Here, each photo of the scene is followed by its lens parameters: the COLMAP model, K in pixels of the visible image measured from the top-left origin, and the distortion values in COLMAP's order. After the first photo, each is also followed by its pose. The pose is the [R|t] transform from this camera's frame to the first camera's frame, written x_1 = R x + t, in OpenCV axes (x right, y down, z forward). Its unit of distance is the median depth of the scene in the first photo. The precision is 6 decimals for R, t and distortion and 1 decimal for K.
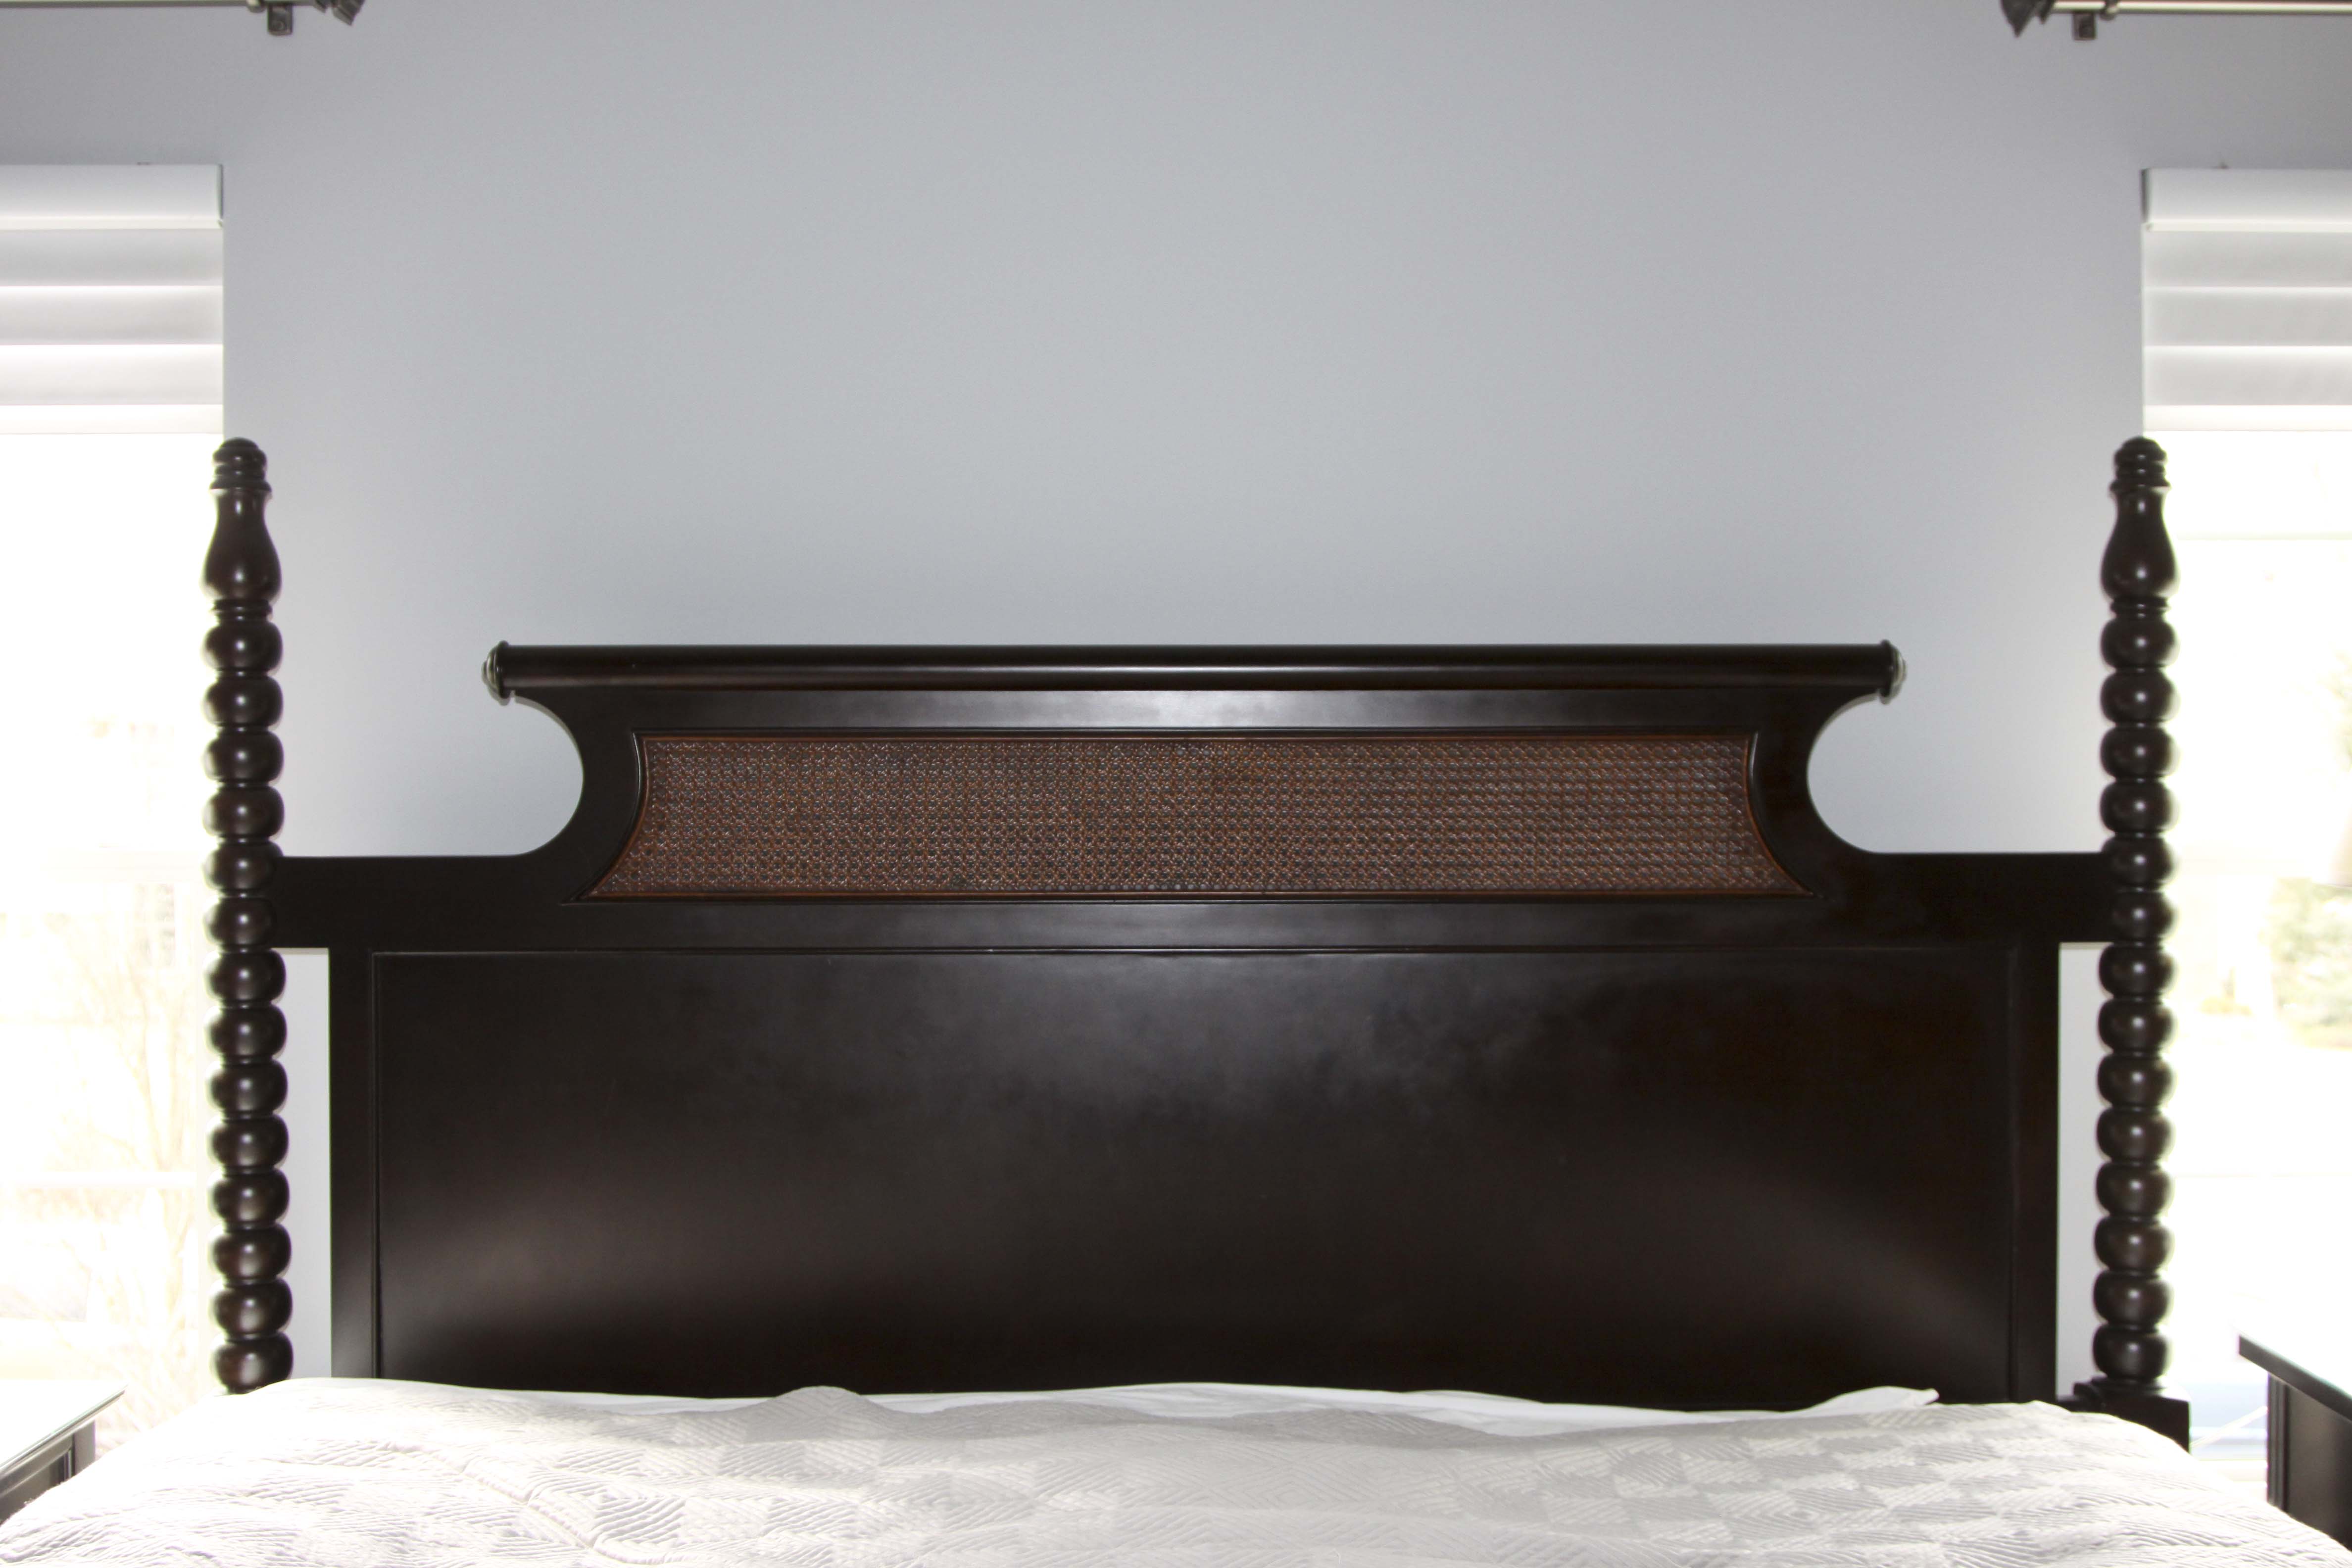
lens RADIAL K [[2854.8, 0, 1176.5], [0, 2854.8, 789.2], [0, 0, 1]] dist [-0.078705, 0.000000]
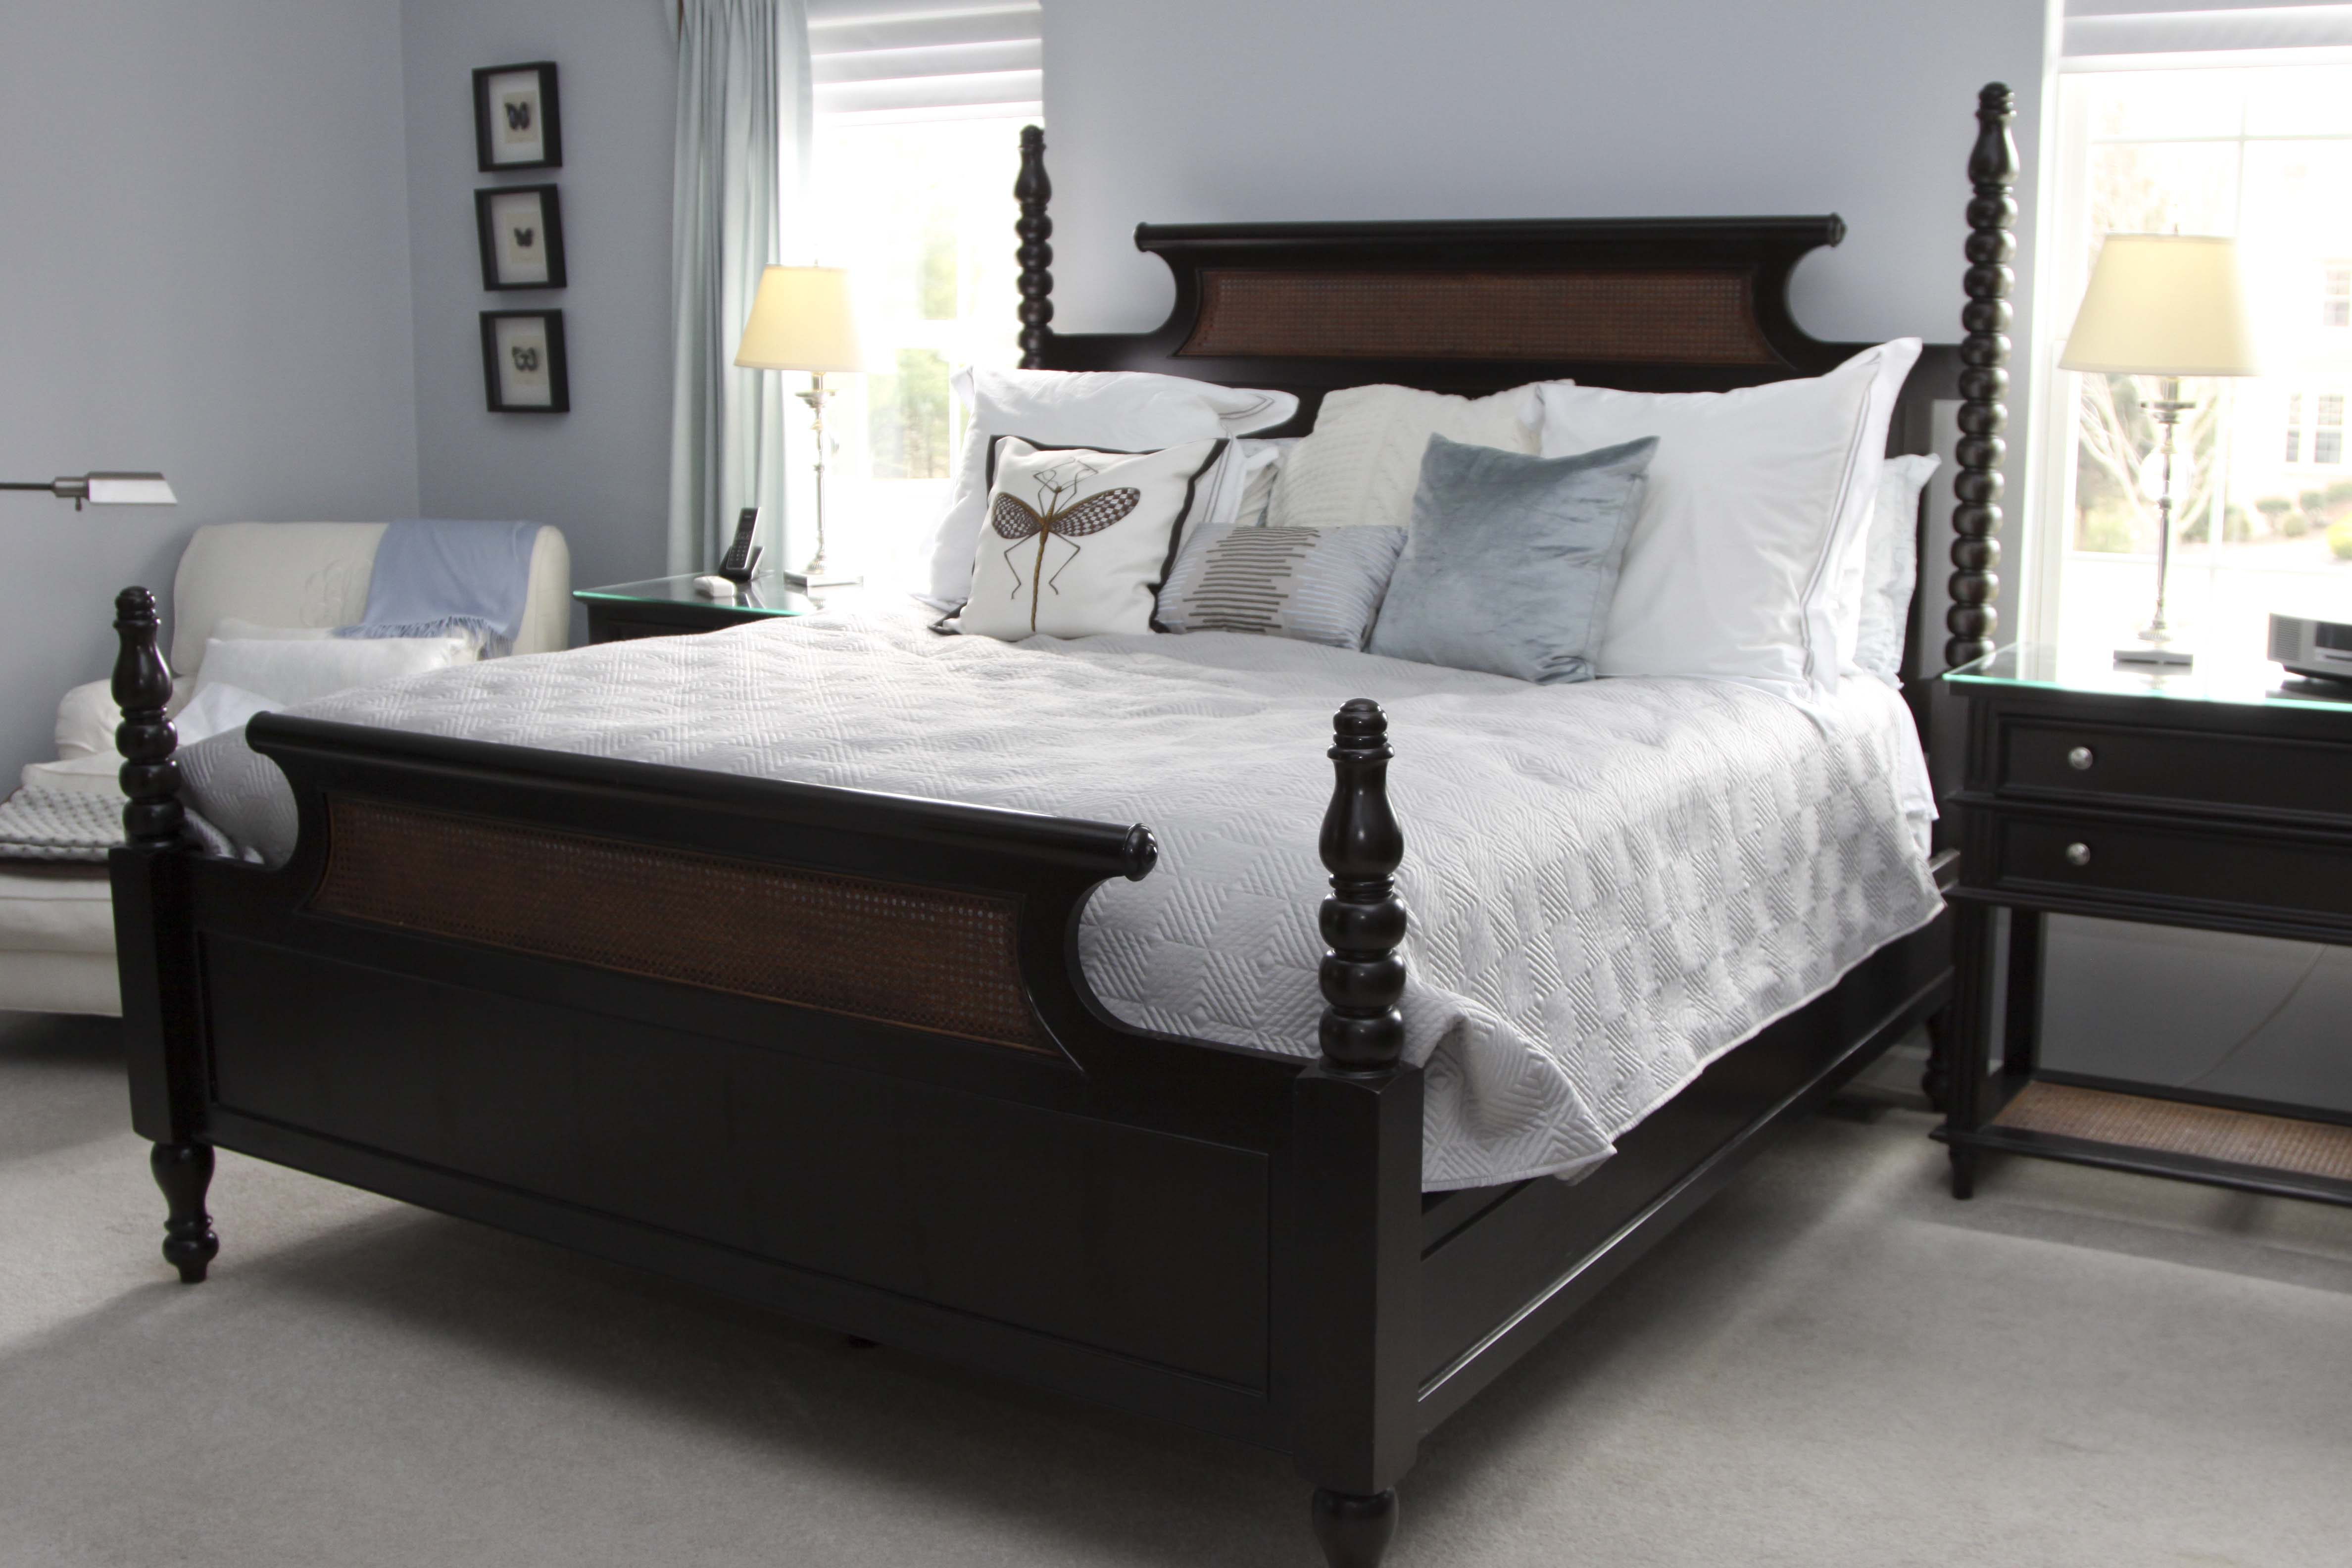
lens RADIAL K [[2501.5, 0, 1214.1], [0, 2501.5, 776.4], [0, 0, 1]] dist [-0.117723, 0.000000]
pose [[0.842287, 0.101944, -0.529301, 0.744775], [-0.002730, 0.982747, 0.184934, 0.005445], [0.539022, -0.154322, 0.828034, -0.441333]]
